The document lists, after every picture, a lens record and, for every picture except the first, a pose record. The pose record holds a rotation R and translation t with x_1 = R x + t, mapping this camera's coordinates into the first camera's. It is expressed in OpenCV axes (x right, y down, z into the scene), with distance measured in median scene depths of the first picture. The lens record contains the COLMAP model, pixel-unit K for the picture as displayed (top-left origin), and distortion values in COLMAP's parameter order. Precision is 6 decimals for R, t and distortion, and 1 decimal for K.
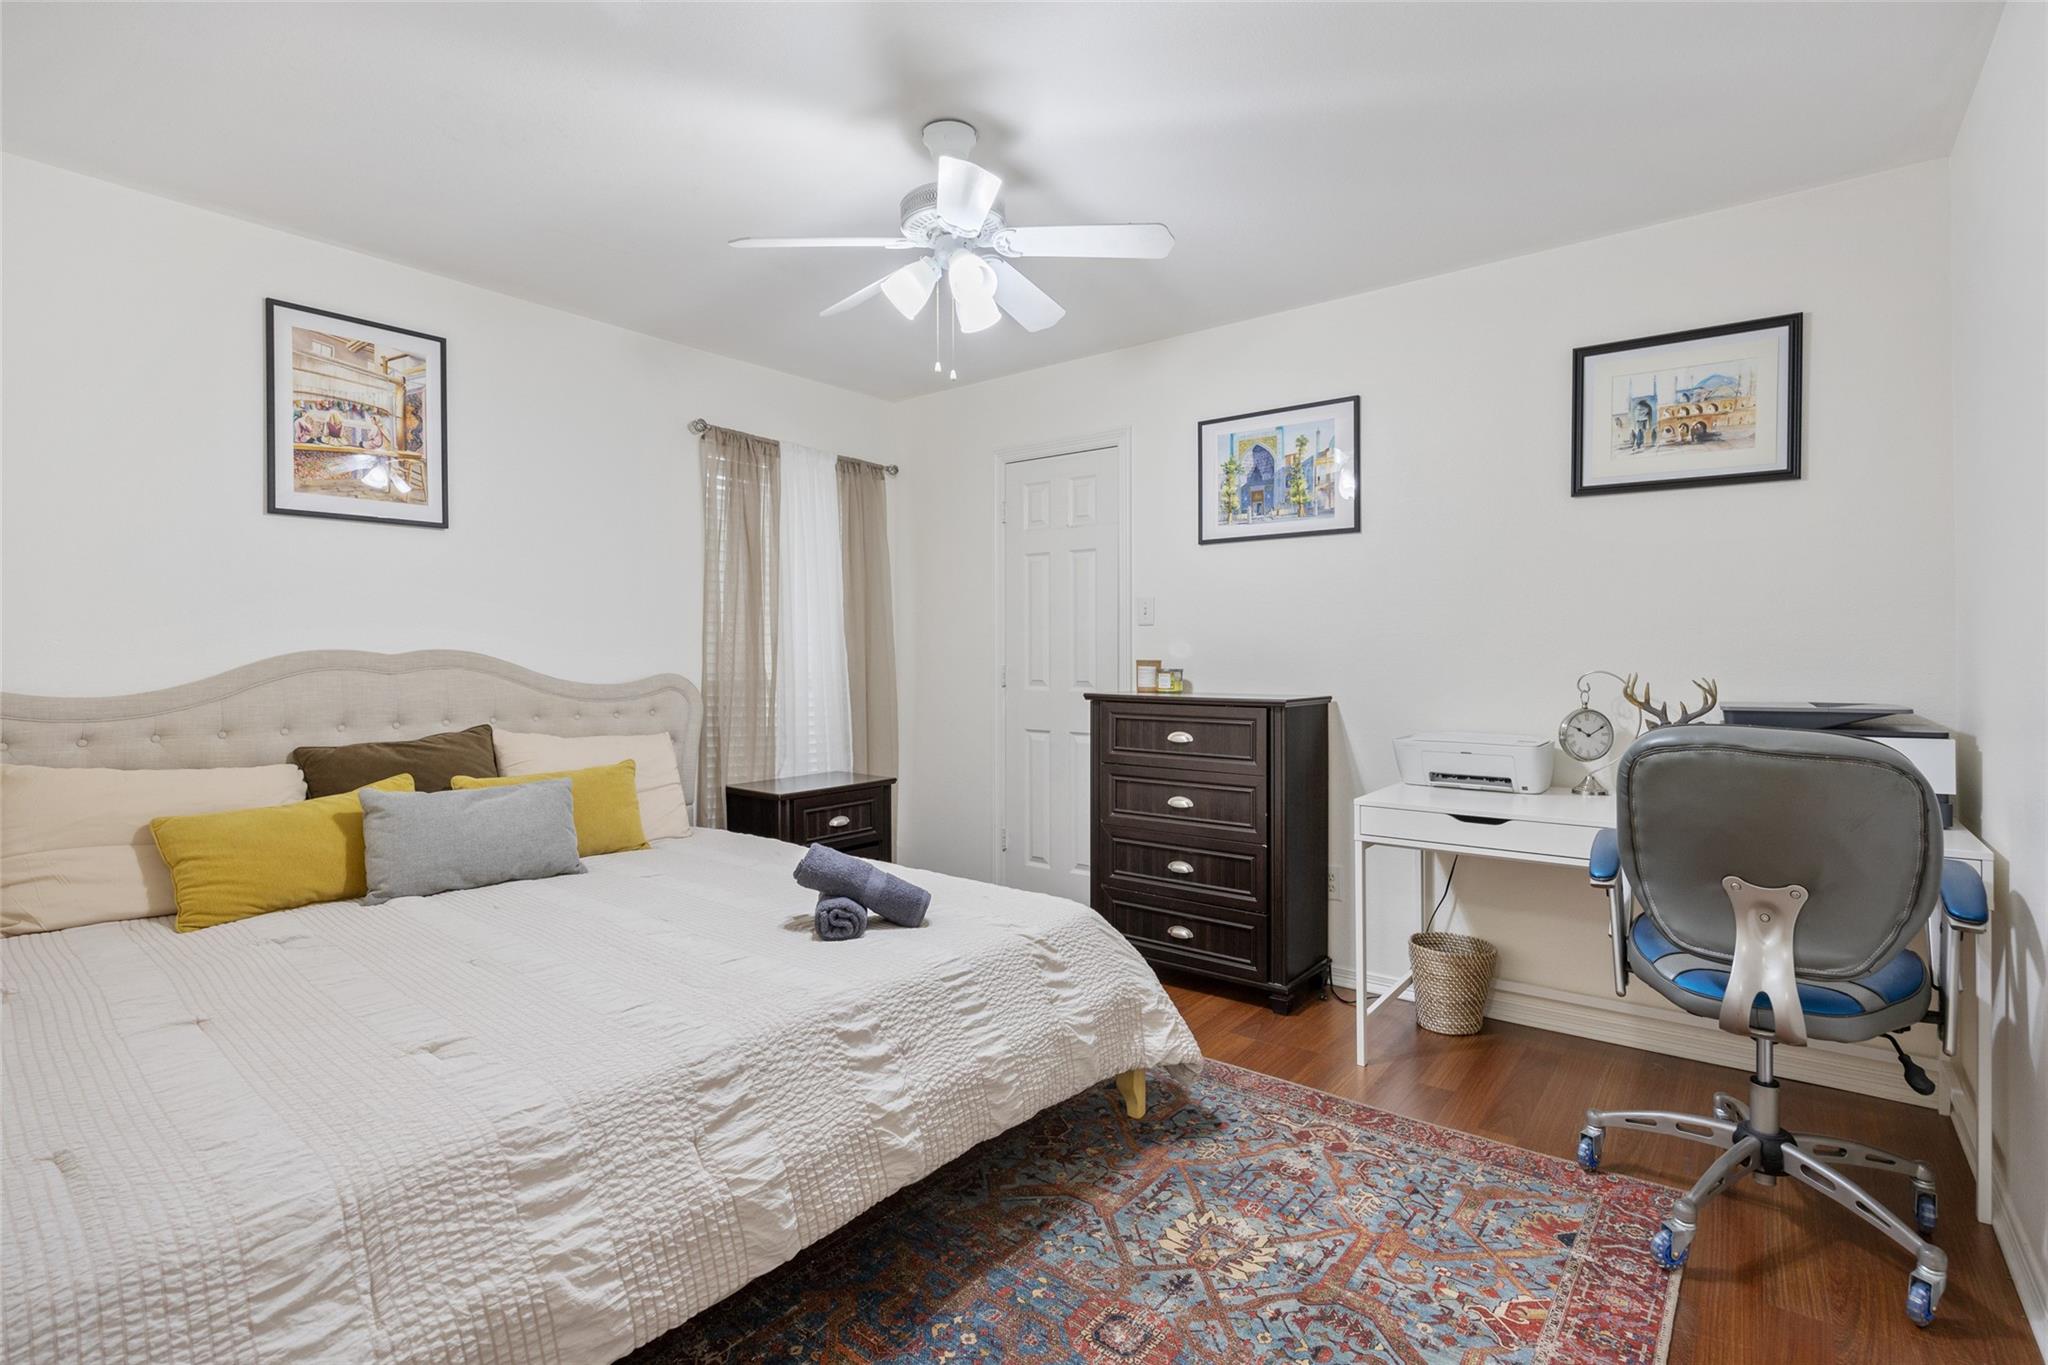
lens RADIAL K [[971.2, 0, 1027.1], [0, 971.2, 656.2], [0, 0, 1]] dist [-0.000201, -0.000190]
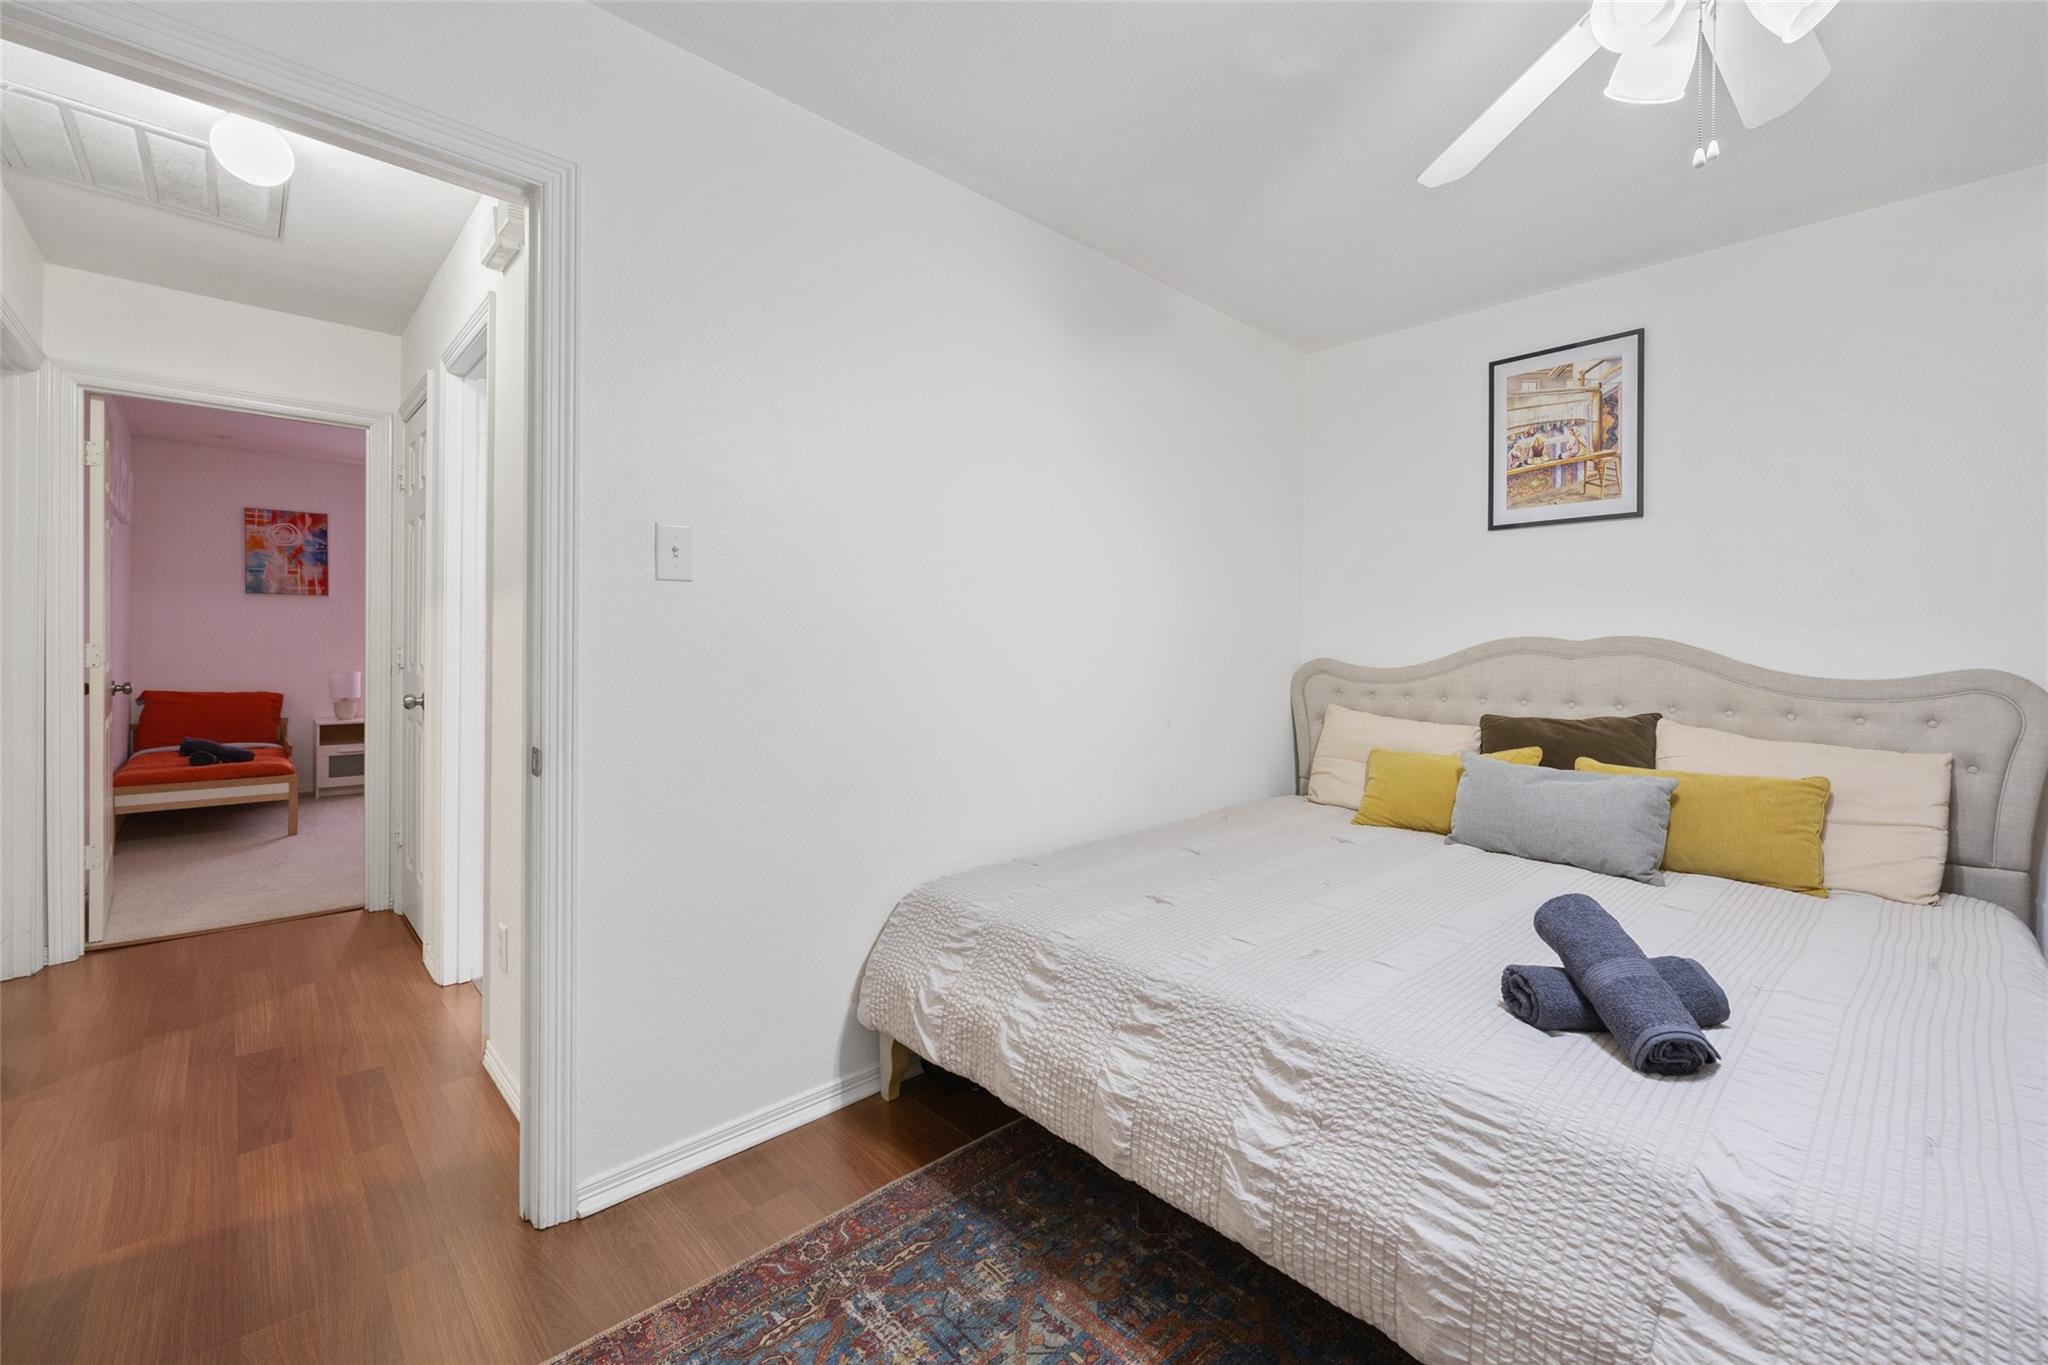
lens RADIAL K [[825.0, 0, 1028.2], [0, 825.0, 645.4], [0, 0, 1]] dist [-0.004856, -0.000101]
pose [[-0.144122, 0.006250, -0.989540, 0.548049], [-0.004418, 0.999966, 0.006959, -0.000667], [0.989550, 0.005375, -0.144089, 0.789967]]
